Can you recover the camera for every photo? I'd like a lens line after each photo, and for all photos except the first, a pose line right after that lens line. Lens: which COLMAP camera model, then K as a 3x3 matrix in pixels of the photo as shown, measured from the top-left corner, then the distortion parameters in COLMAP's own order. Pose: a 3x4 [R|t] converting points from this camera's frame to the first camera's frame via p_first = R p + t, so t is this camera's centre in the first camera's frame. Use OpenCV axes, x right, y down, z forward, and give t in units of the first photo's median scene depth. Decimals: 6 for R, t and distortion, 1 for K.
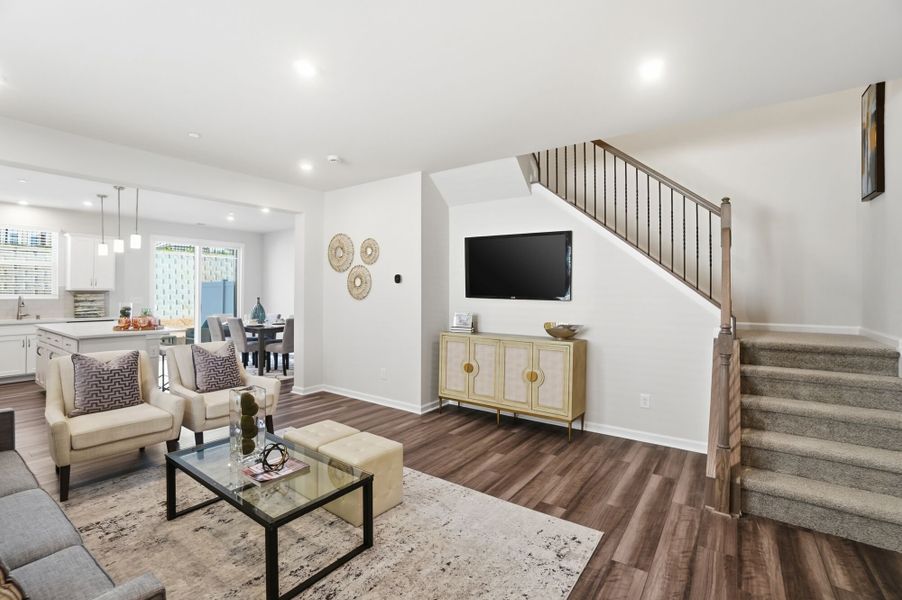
lens RADIAL K [[409.0, 0, 446.5], [0, 409.0, 296.5], [0, 0, 1]] dist [-0.067336, 0.024034]
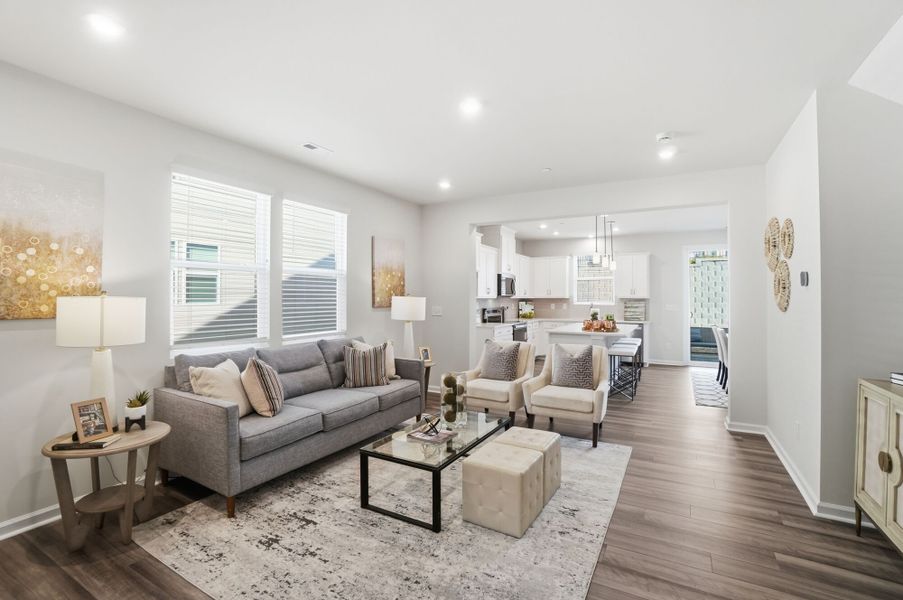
lens RADIAL K [[409.4, 0, 447.0], [0, 409.4, 296.5], [0, 0, 1]] dist [-0.067336, 0.024034]
pose [[0.111588, -0.005468, -0.993740, 0.424350], [-0.014647, 0.999867, -0.007147, -0.006811], [0.993647, 0.015353, 0.111493, 0.416416]]
